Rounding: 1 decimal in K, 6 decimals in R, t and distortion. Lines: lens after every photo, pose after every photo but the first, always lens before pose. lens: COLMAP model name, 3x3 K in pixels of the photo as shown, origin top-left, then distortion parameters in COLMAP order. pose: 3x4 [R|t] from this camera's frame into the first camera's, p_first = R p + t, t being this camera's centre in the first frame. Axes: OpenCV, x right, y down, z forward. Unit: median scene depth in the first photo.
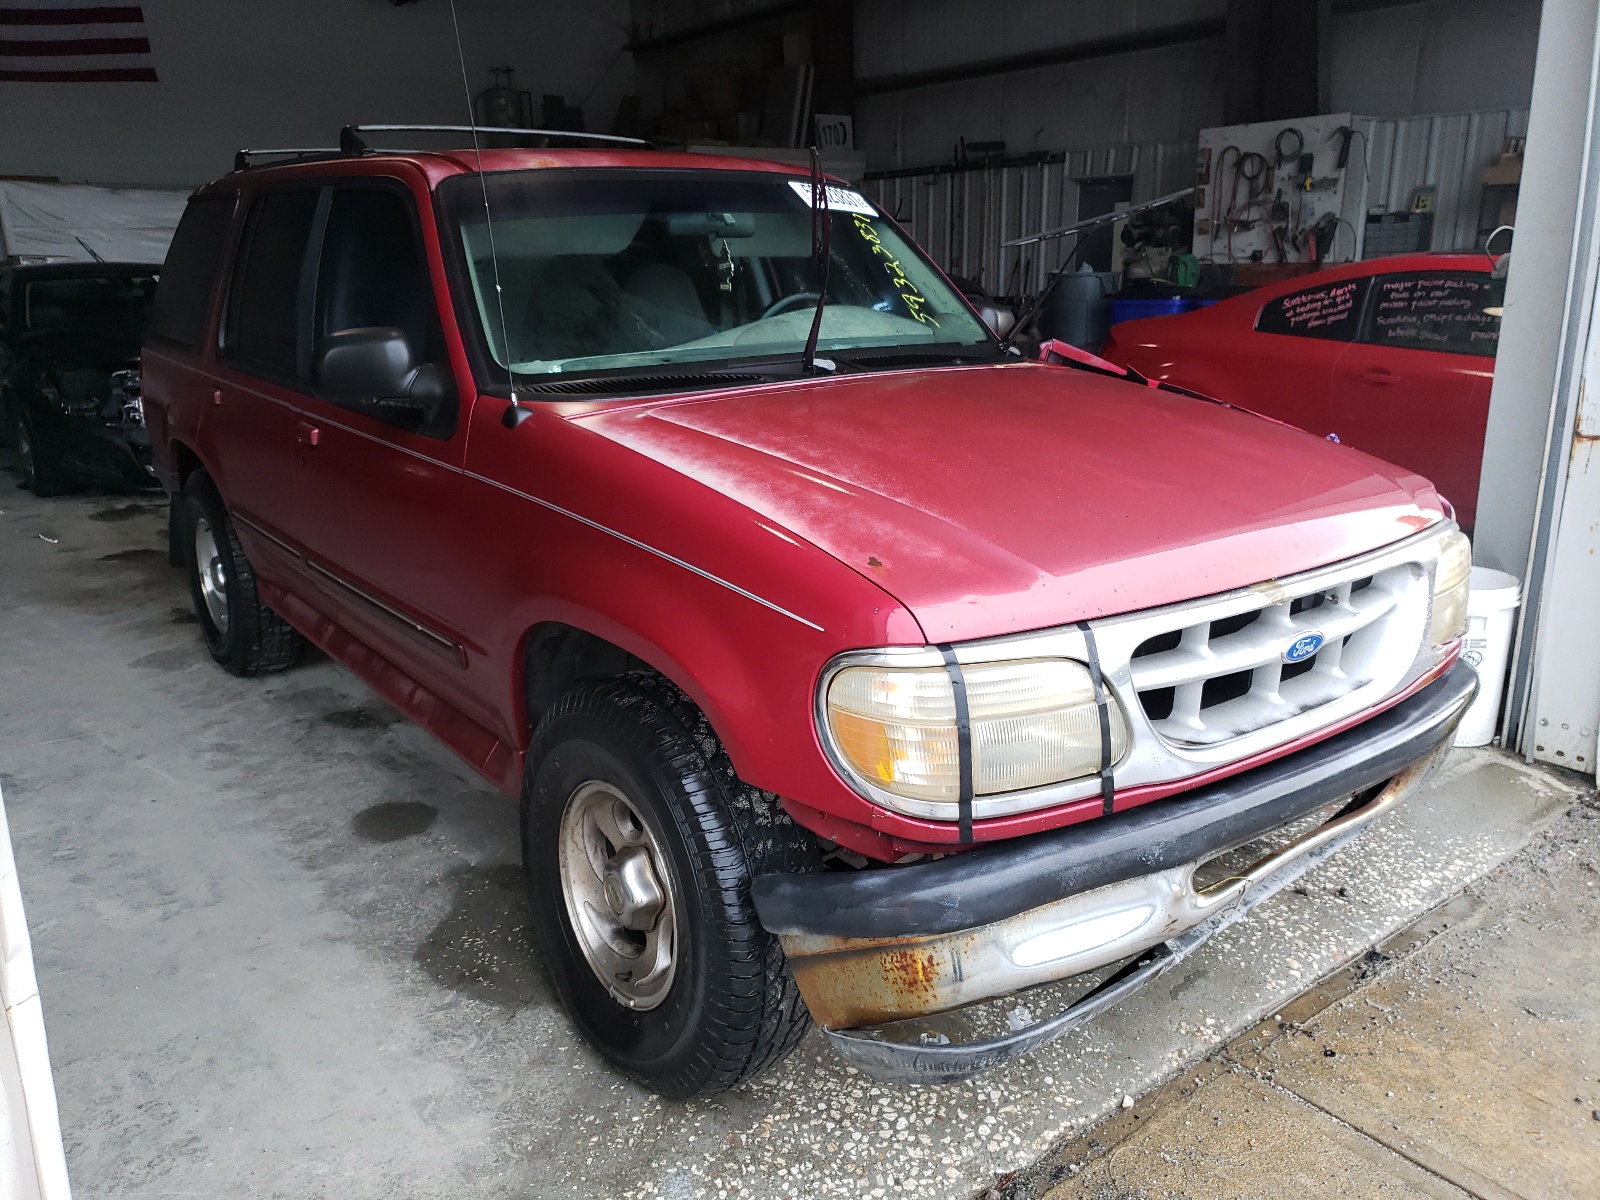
lens RADIAL K [[1197.3, 0, 800.0], [0, 1197.3, 600.0], [0, 0, 1]] dist [0.002108, 0.001651]
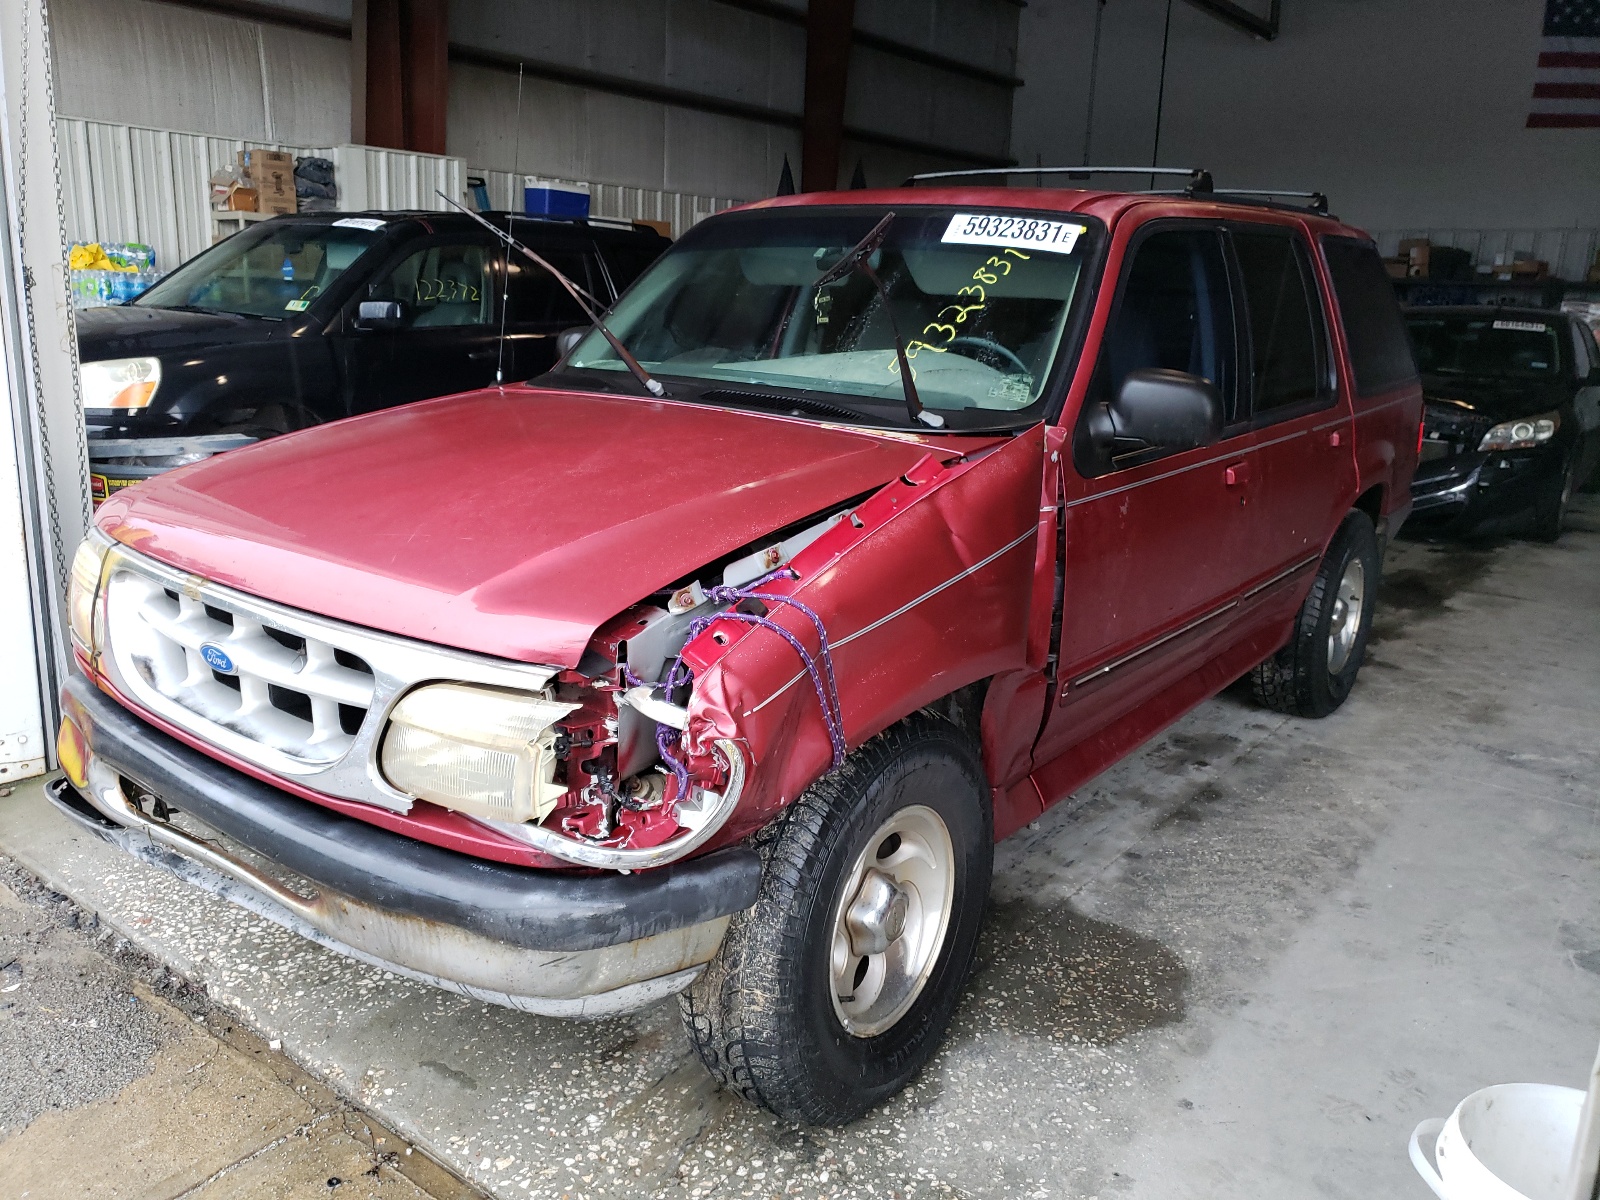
lens RADIAL K [[1222.1, 0, 800.0], [0, 1222.1, 600.0], [0, 0, 1]] dist [0.008358, -0.000215]
pose [[0.283142, 0.263156, -0.922269, 1.443311], [-0.305737, 0.936217, 0.173273, -0.323795], [0.909041, 0.232911, 0.345538, 1.034670]]
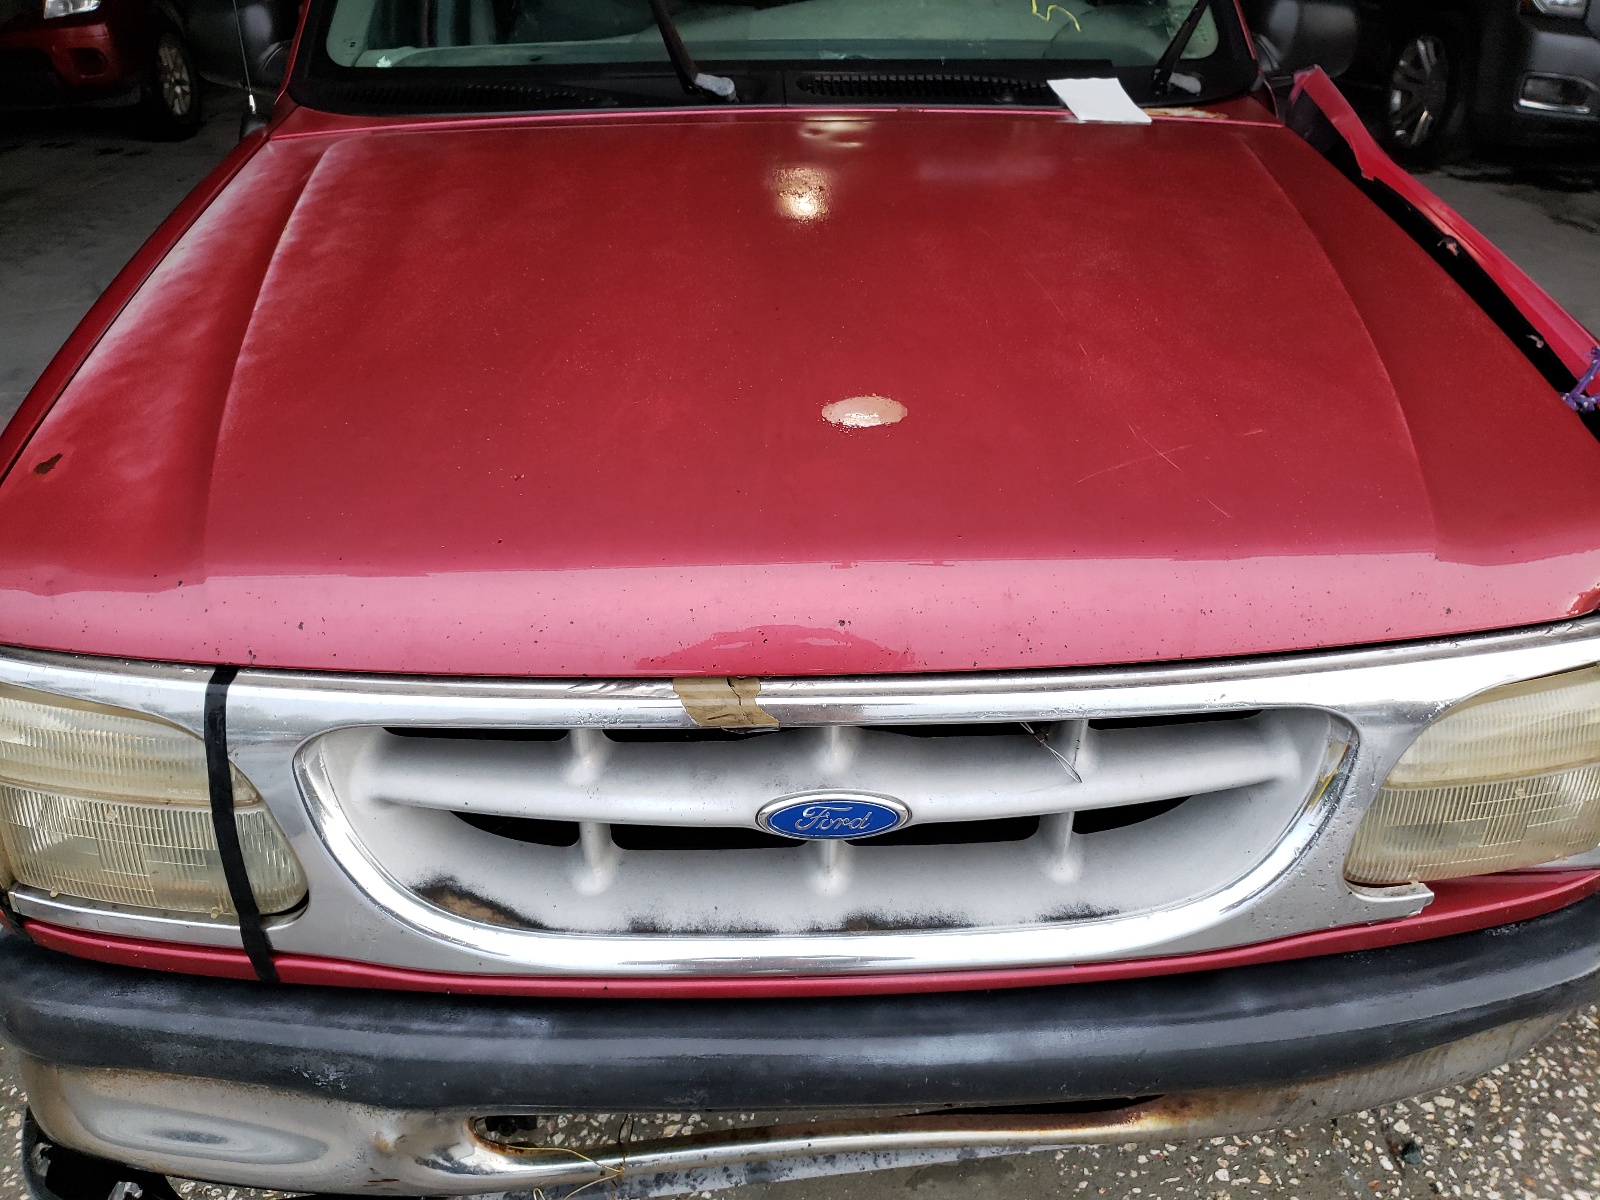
lens RADIAL K [[1222.1, 0, 800.0], [0, 1222.1, 600.0], [0, 0, 1]] dist [0.008358, -0.000215]
pose [[0.829525, 0.285391, -0.480042, 0.591513], [-0.159708, 0.944896, 0.285772, -0.171876], [0.535146, -0.160388, 0.829394, 0.574191]]
